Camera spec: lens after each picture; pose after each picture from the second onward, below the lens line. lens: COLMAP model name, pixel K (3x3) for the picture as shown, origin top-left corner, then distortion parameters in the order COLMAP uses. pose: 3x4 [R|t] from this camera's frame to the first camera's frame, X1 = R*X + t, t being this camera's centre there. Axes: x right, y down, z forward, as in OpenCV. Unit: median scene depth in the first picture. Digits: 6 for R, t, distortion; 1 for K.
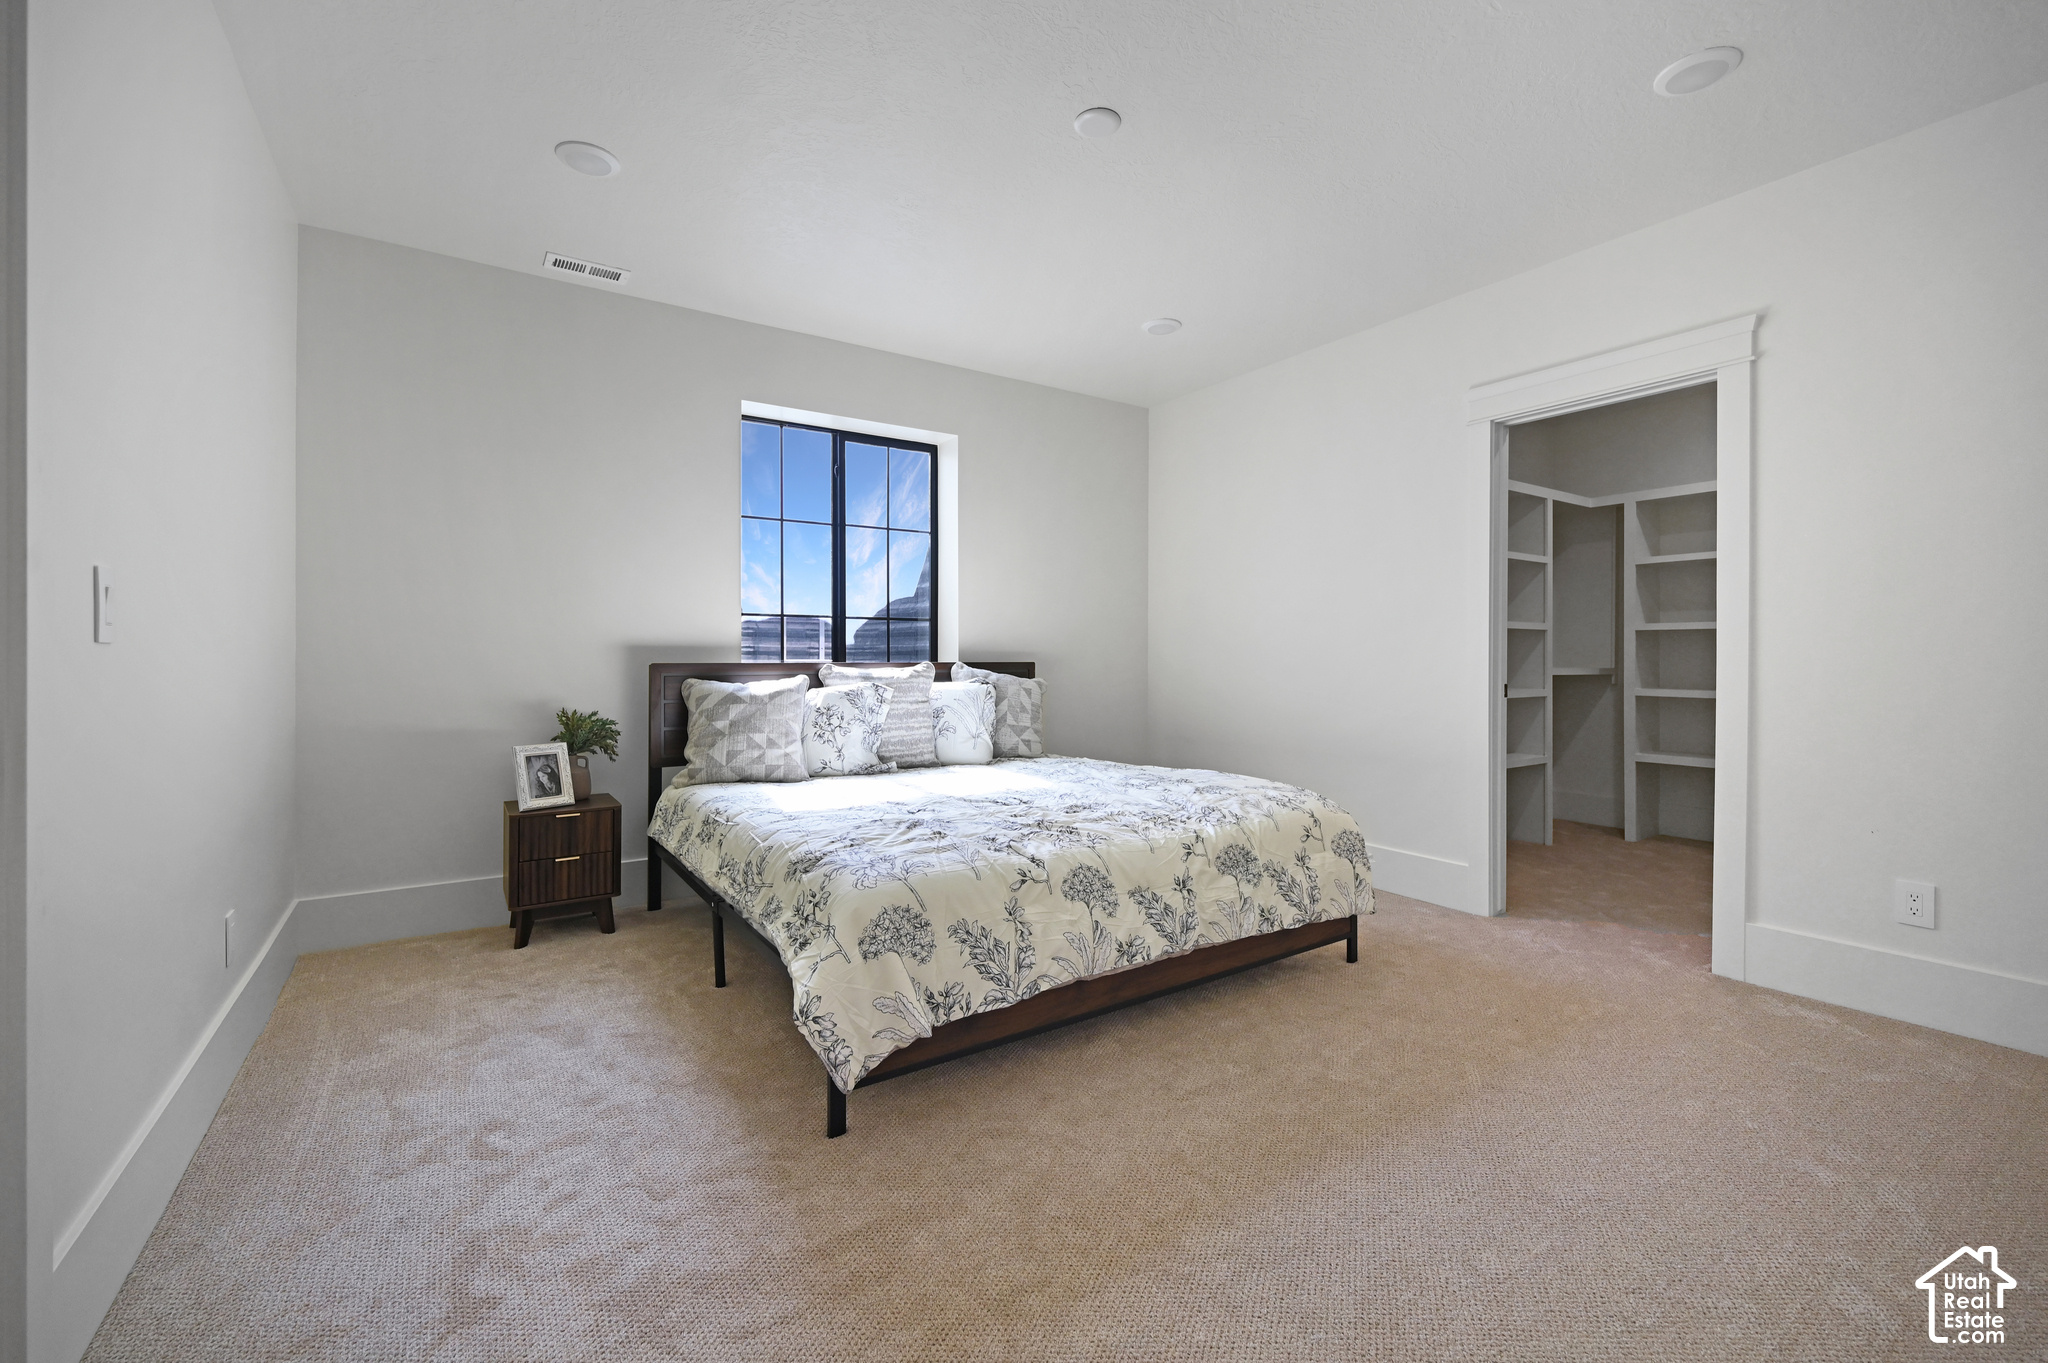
lens RADIAL K [[863.5, 0, 1030.5], [0, 863.5, 658.7], [0, 0, 1]] dist [-0.000222, 0.000015]
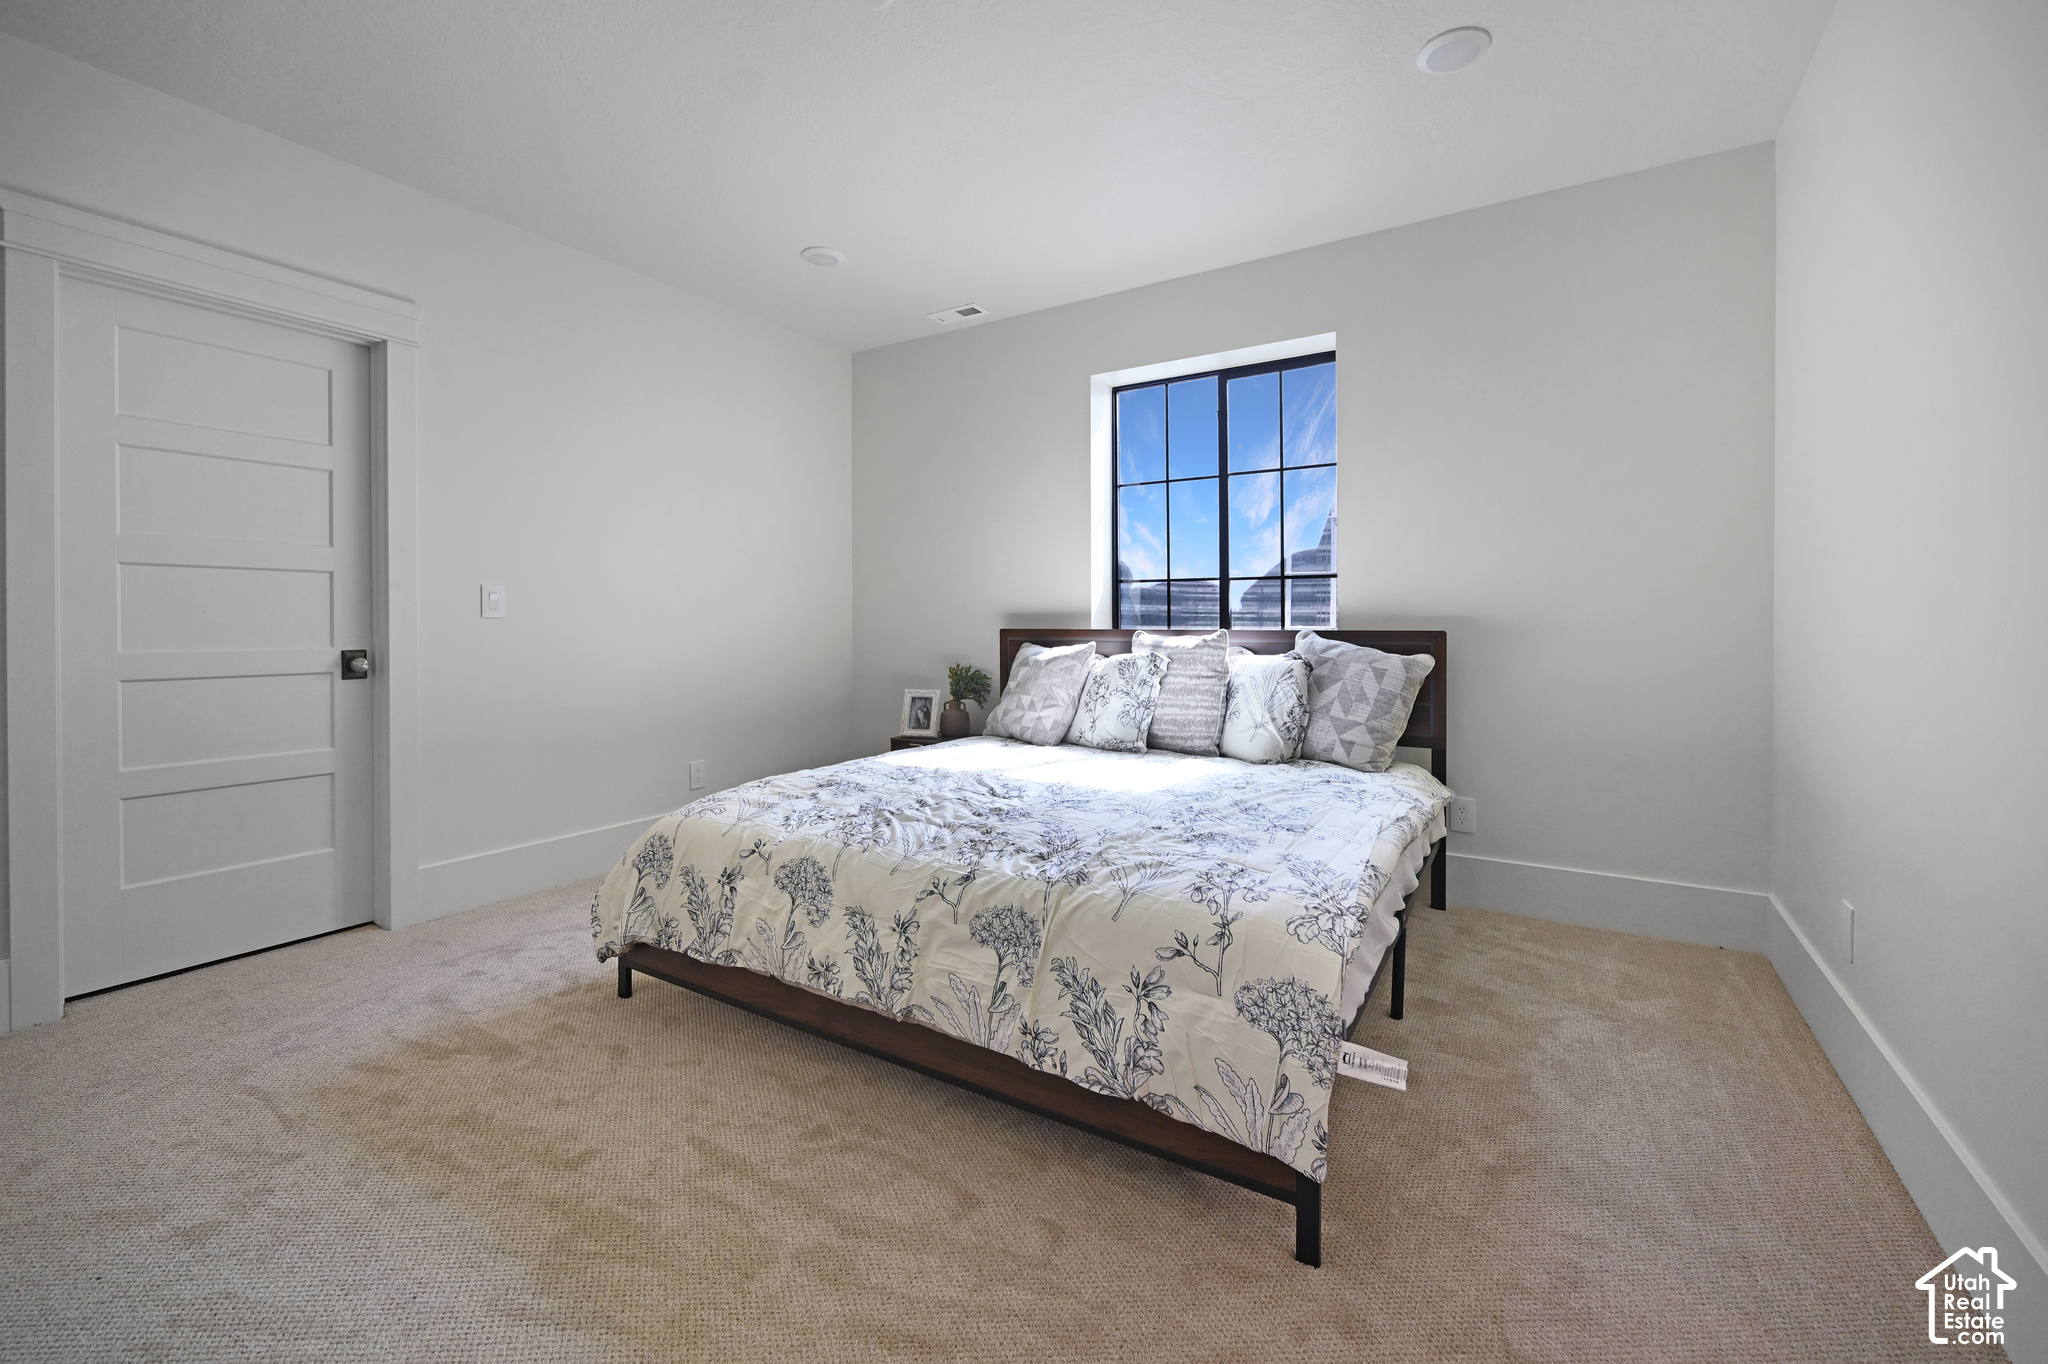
lens RADIAL K [[838.8, 0, 983.0], [0, 838.8, 628.7], [0, 0, 1]] dist [-0.000768, 0.000162]
pose [[0.387320, 0.005611, -0.921928, 0.614455], [-0.001523, 0.999984, 0.005446, -0.001020], [0.921944, -0.000705, 0.387322, 0.551873]]
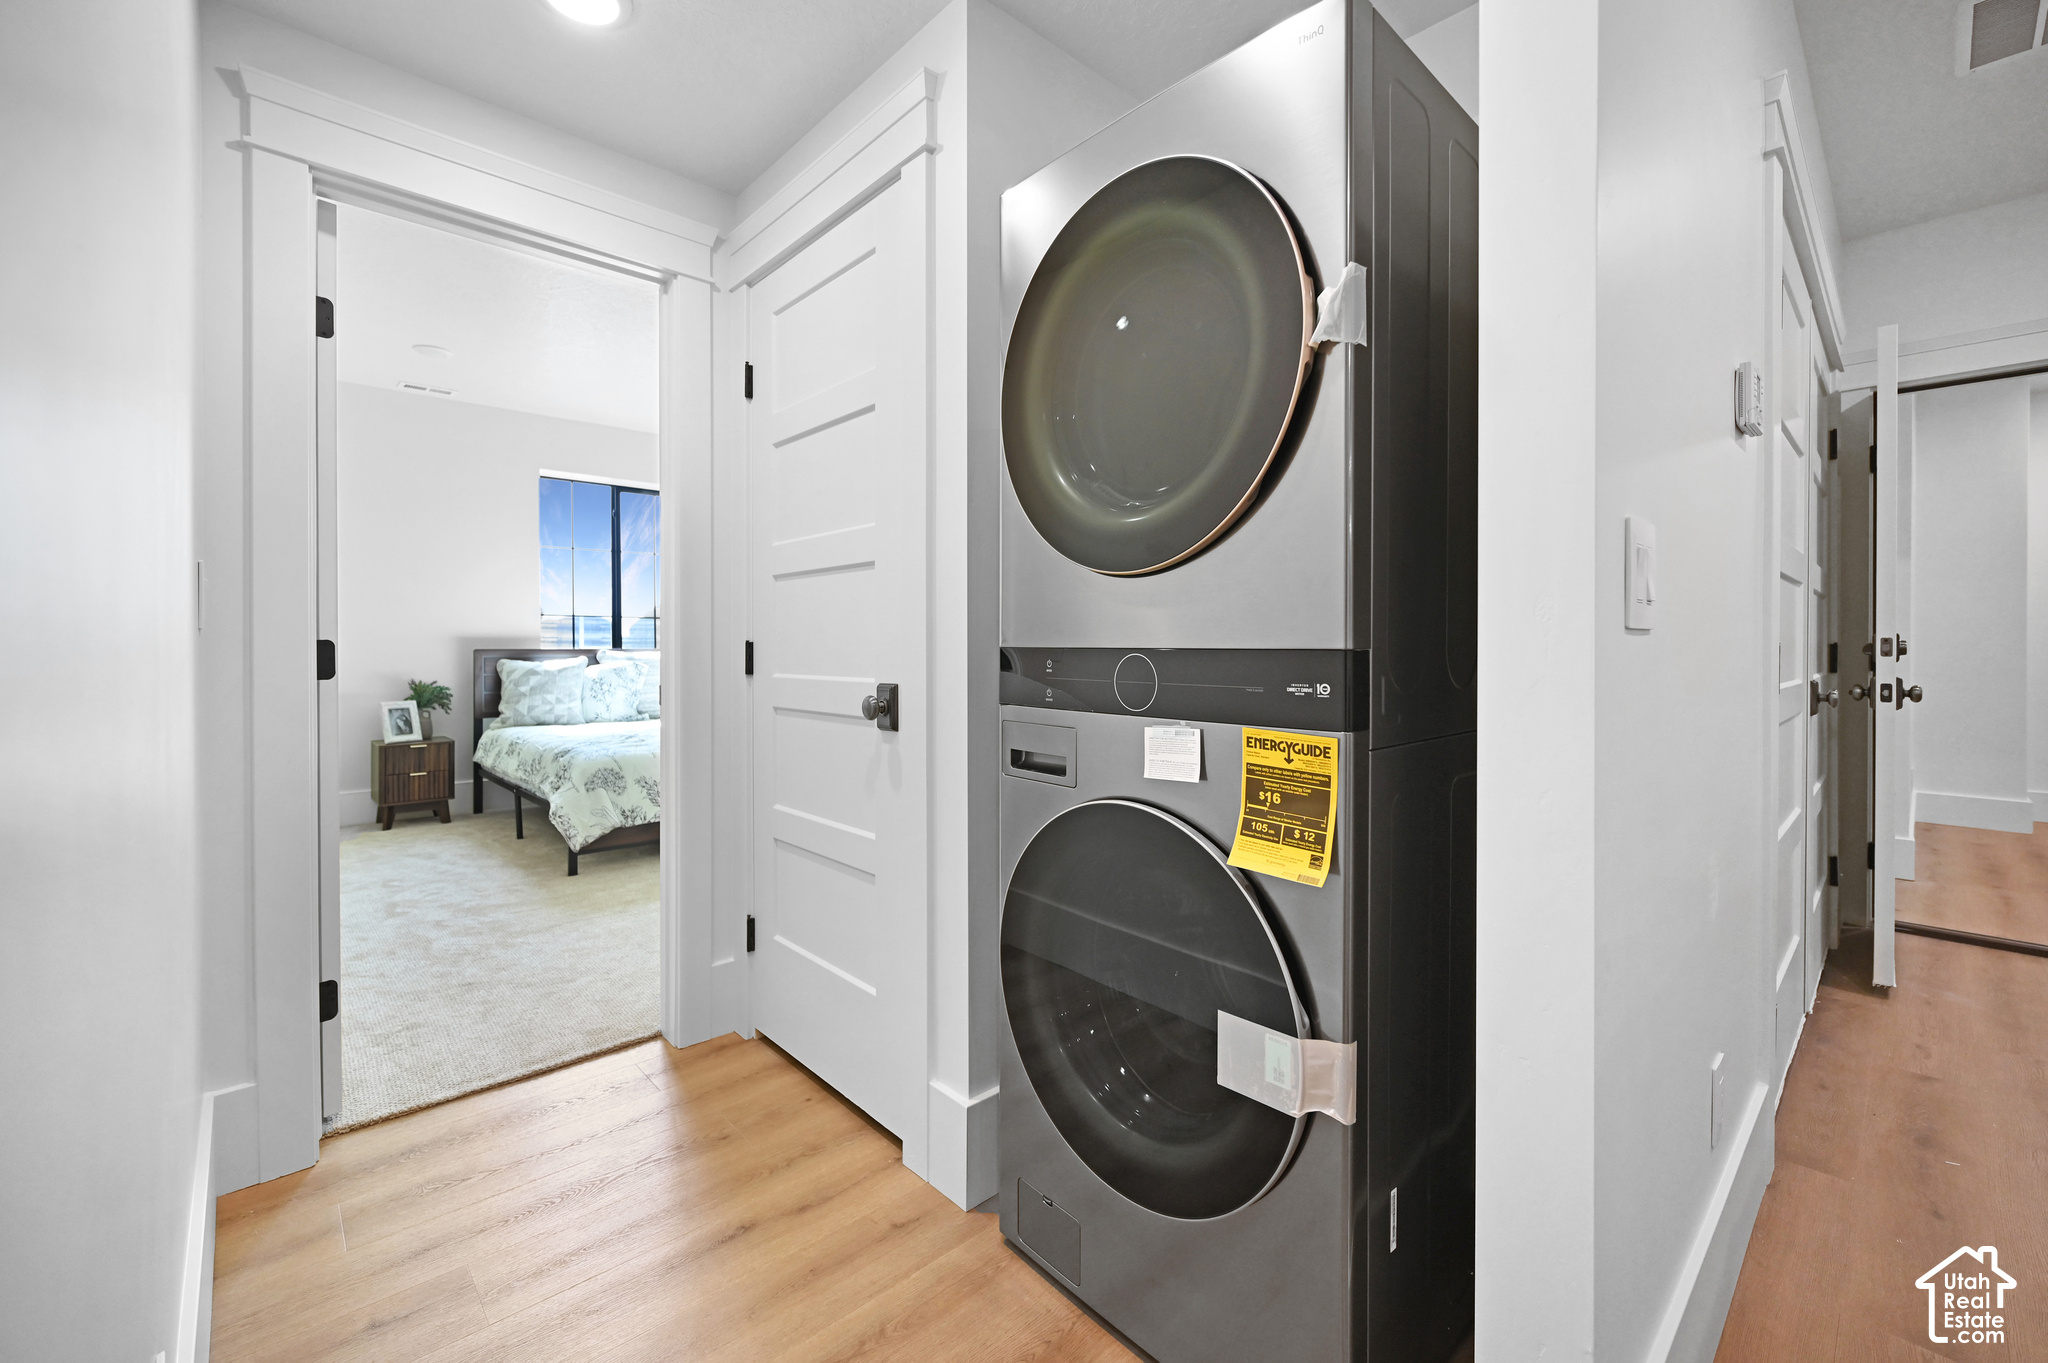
lens RADIAL K [[890.8, 0, 1021.9], [0, 890.8, 651.9], [0, 0, 1]] dist [-0.001497, -0.000144]
pose [[0.990644, -0.002655, 0.136444, 0.301740], [0.001886, 0.999982, 0.005766, 0.002938], [-0.136456, -0.005455, 0.990631, -0.685820]]
